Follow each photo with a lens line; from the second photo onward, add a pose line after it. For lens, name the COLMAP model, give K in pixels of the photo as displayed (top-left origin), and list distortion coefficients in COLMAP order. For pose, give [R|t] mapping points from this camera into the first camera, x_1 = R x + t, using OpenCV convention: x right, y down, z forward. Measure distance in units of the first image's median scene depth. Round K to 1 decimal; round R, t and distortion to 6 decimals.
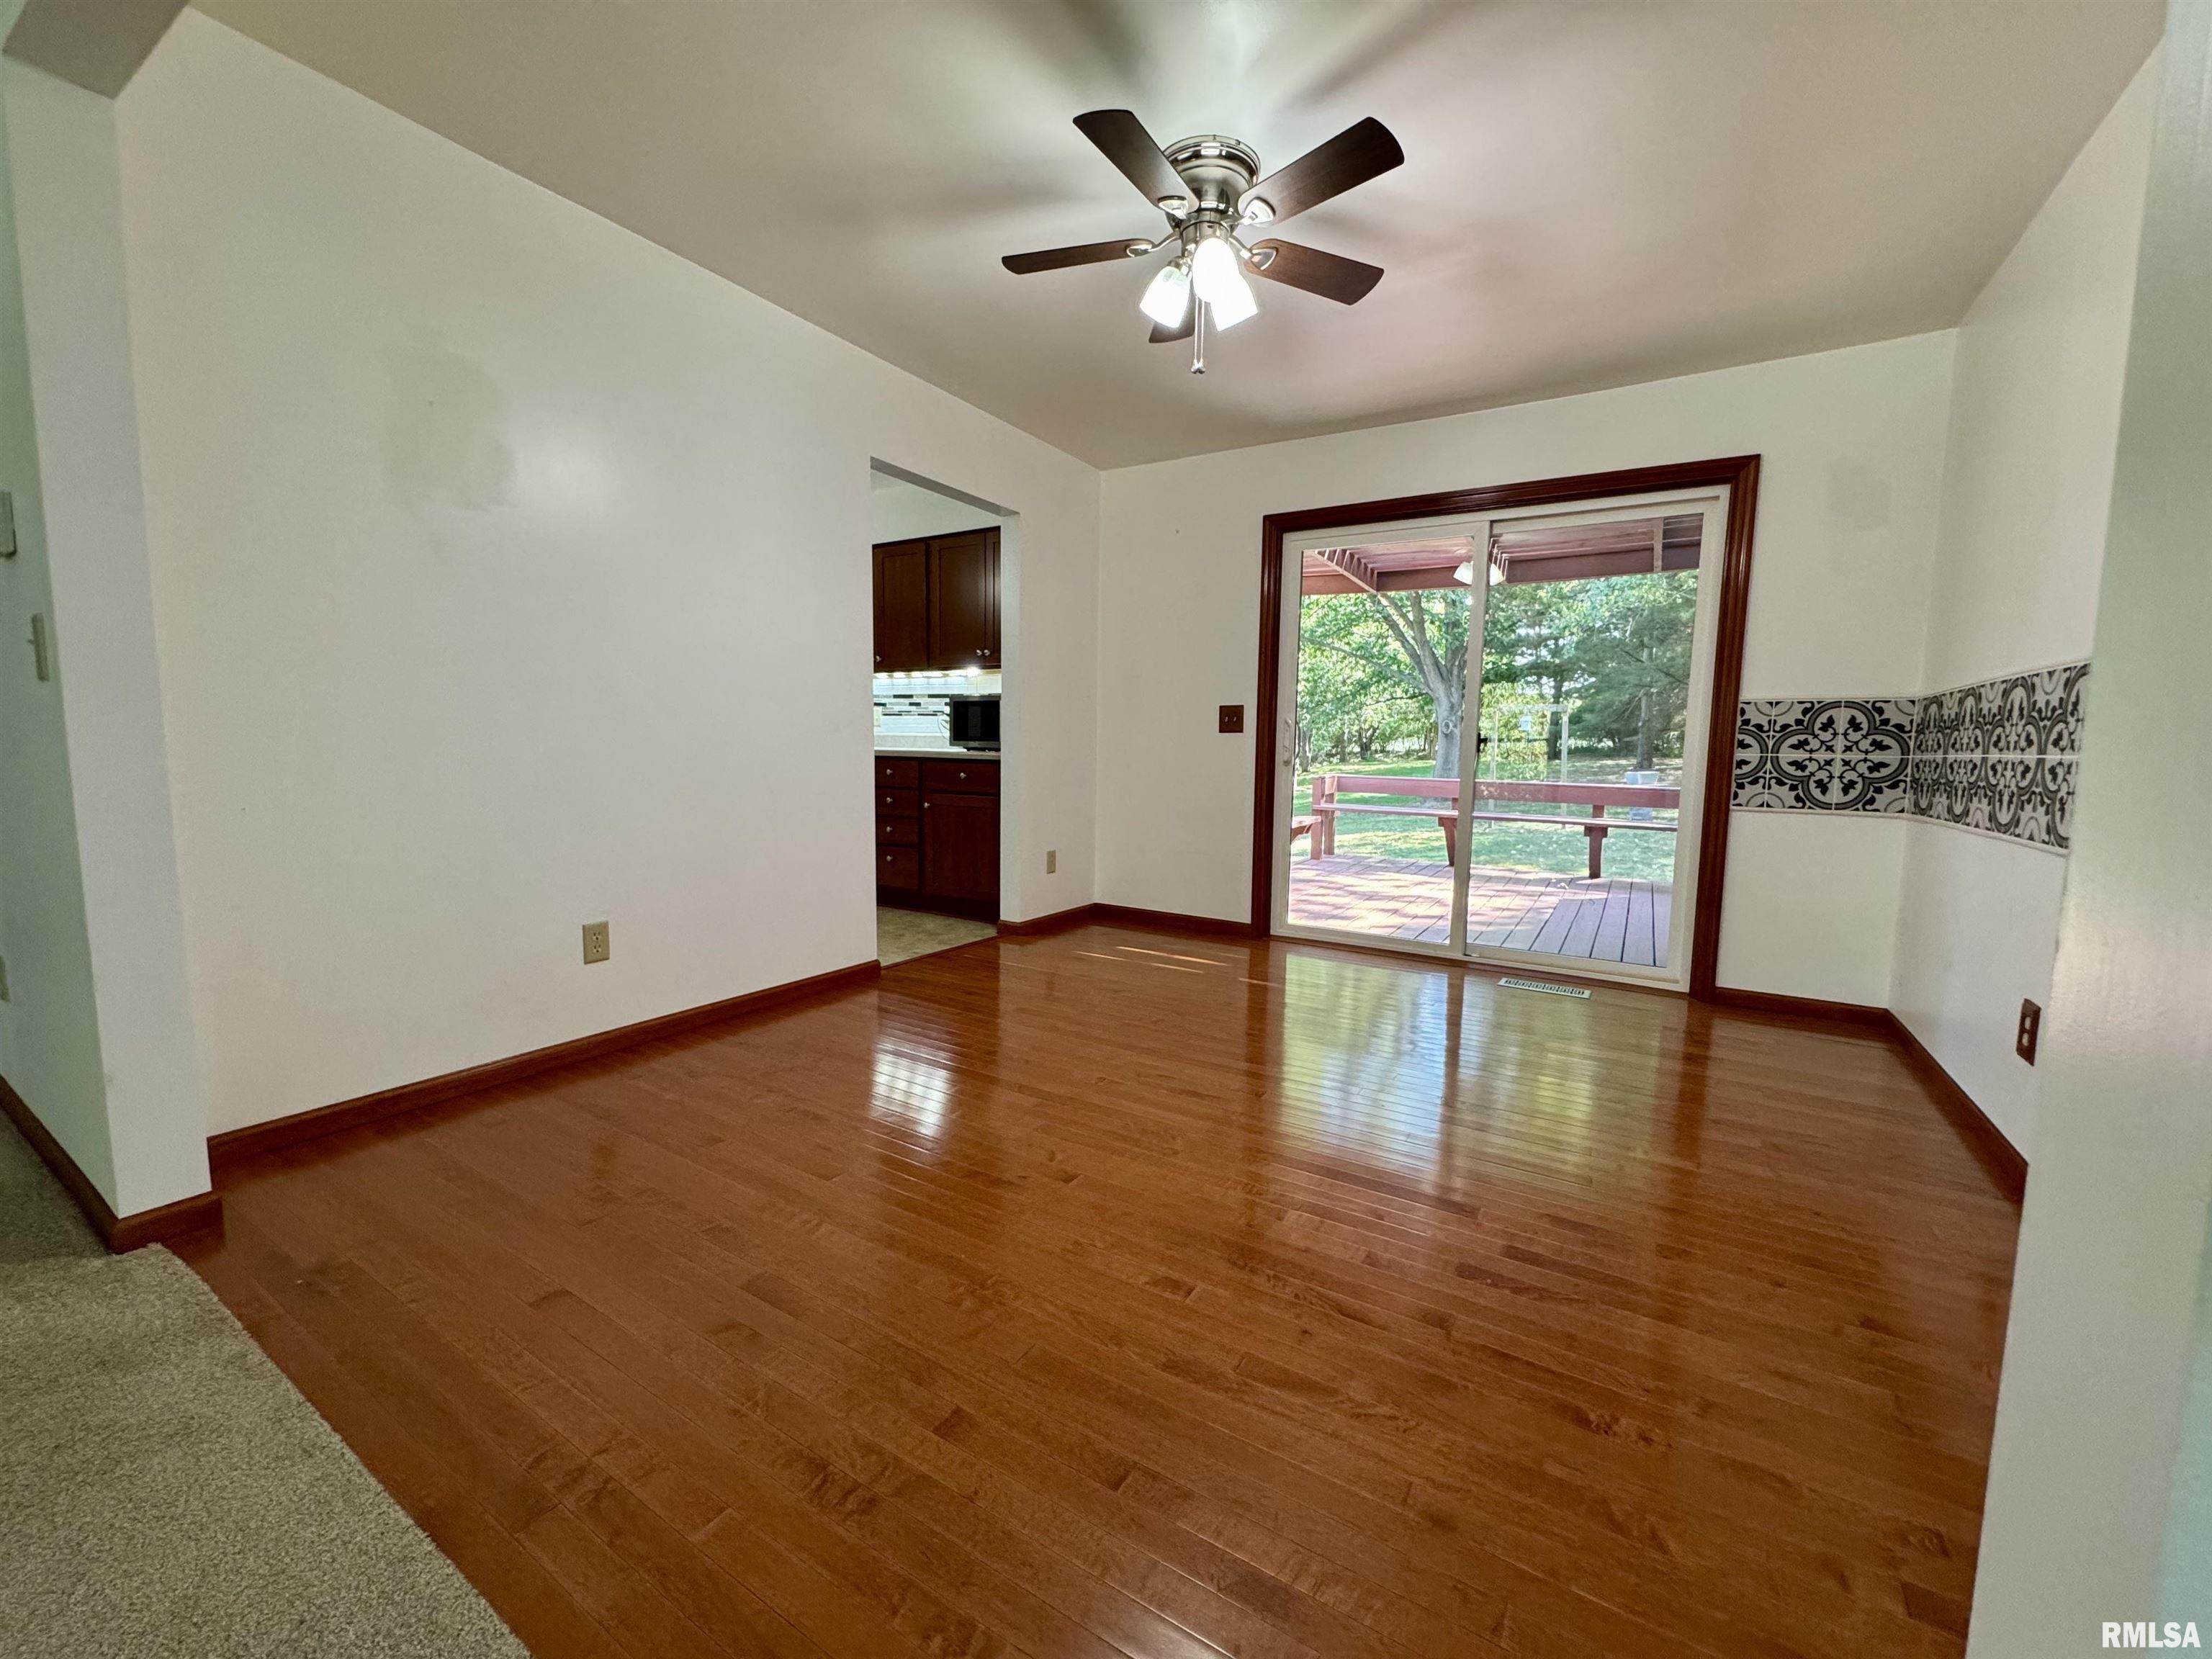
lens RADIAL K [[885.2, 0, 1106.8], [0, 885.2, 832.2], [0, 0, 1]] dist [-0.003688, 0.000826]
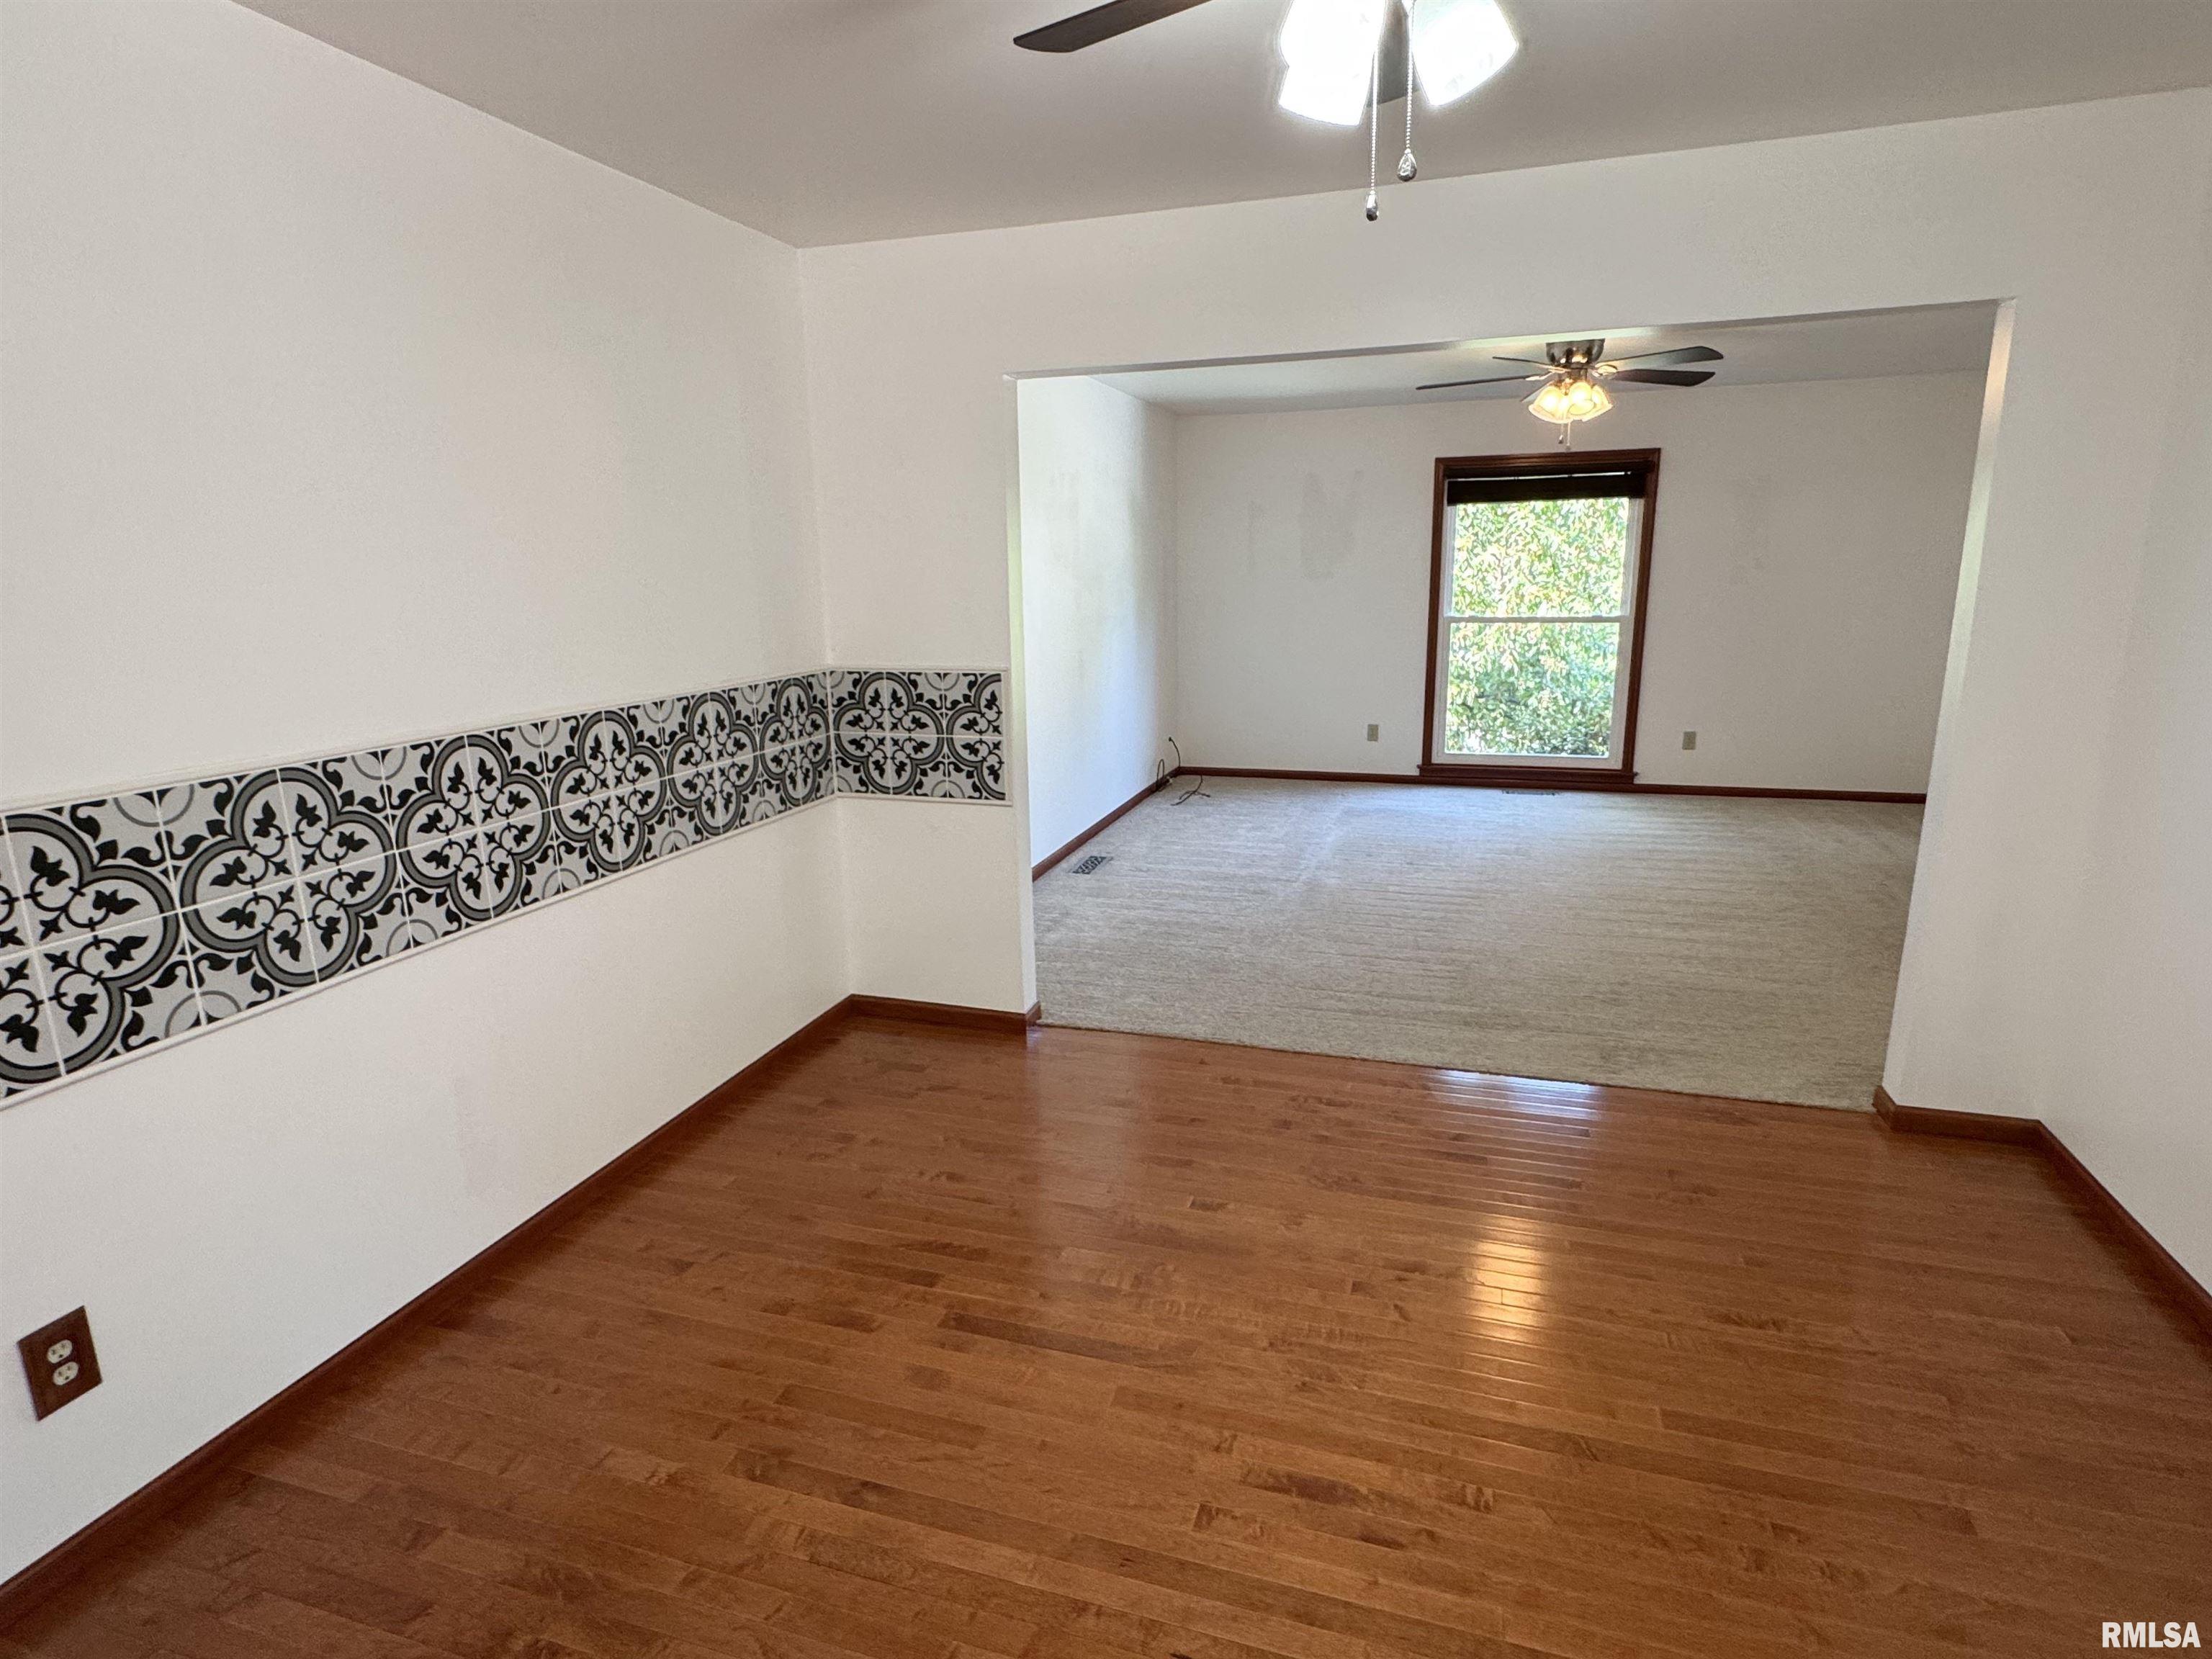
lens RADIAL K [[1158.4, 0, 1103.8], [0, 1158.4, 823.7], [0, 0, 1]] dist [-0.002714, 0.001361]
pose [[-0.968825, 0.064551, -0.239187, 0.288299], [-0.012996, 0.950888, 0.309262, -0.265309], [0.247403, 0.302730, -0.920406, 1.141250]]
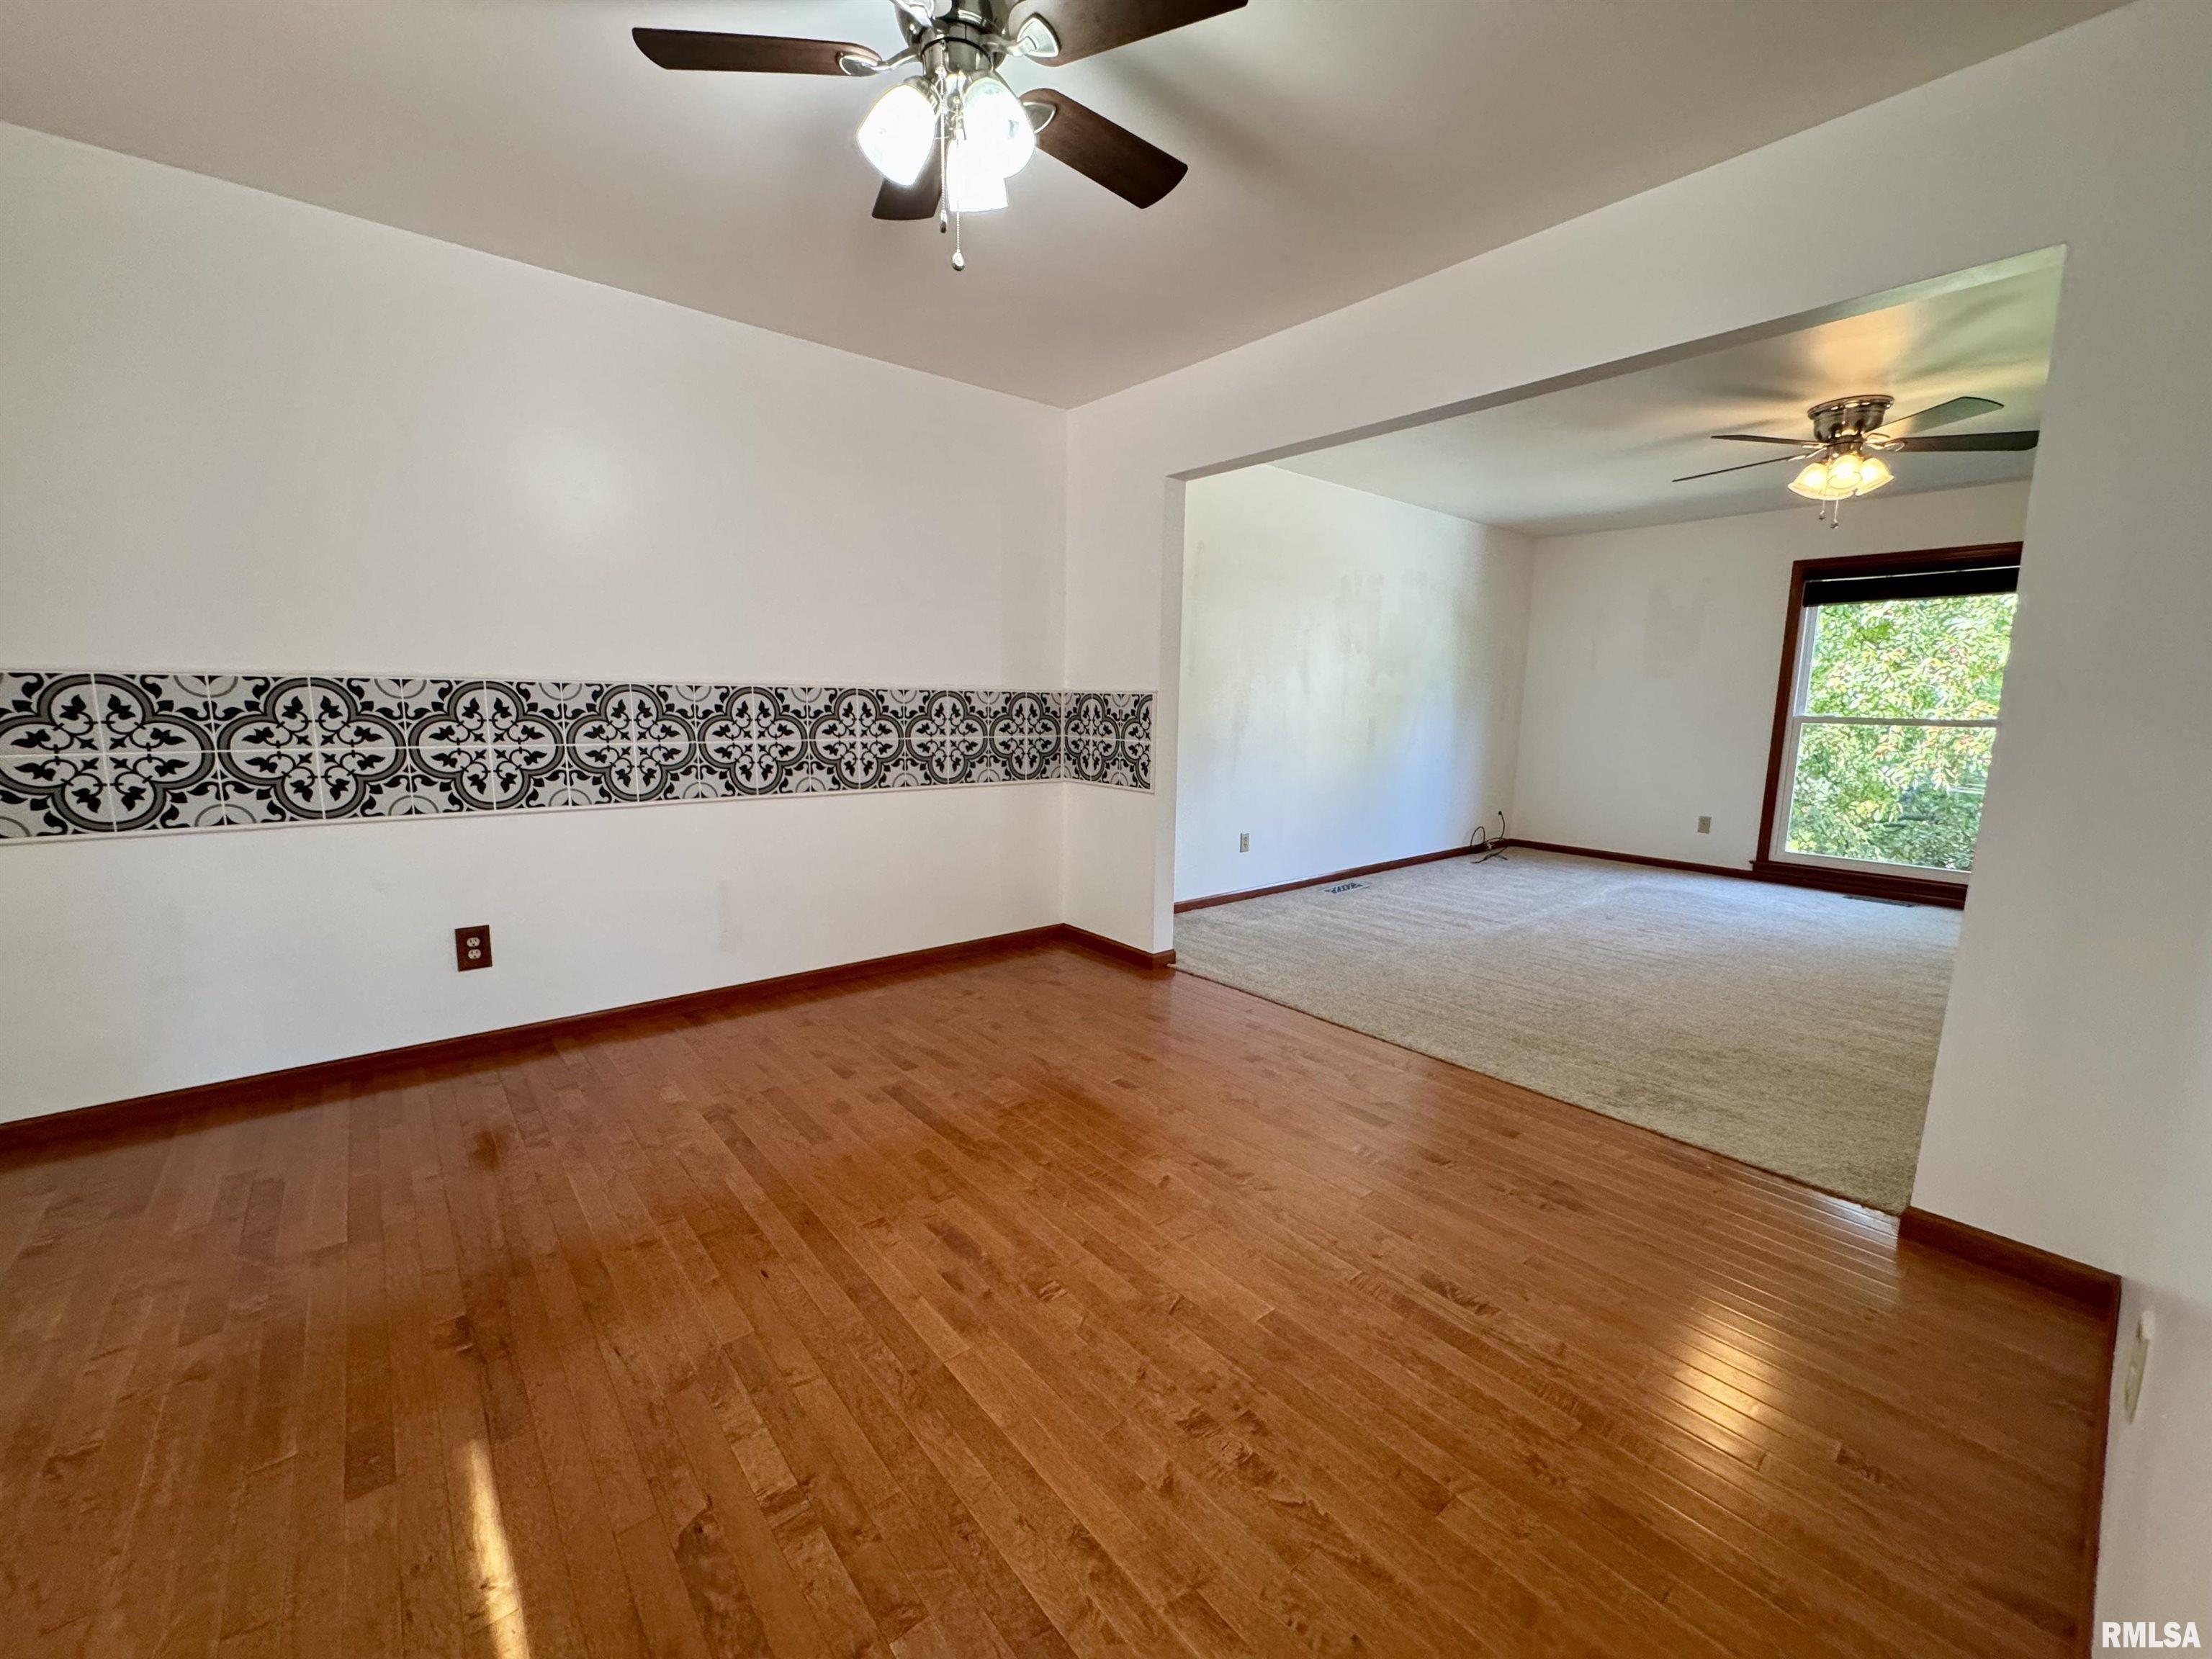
lens RADIAL K [[885.2, 0, 1103.7], [0, 885.2, 825.2], [0, 0, 1]] dist [-0.003688, 0.000826]
pose [[-0.951269, -0.067076, 0.300979, -0.170526], [0.005969, 0.971867, 0.235454, -0.167603], [-0.308305, 0.225777, -0.924106, 1.173719]]
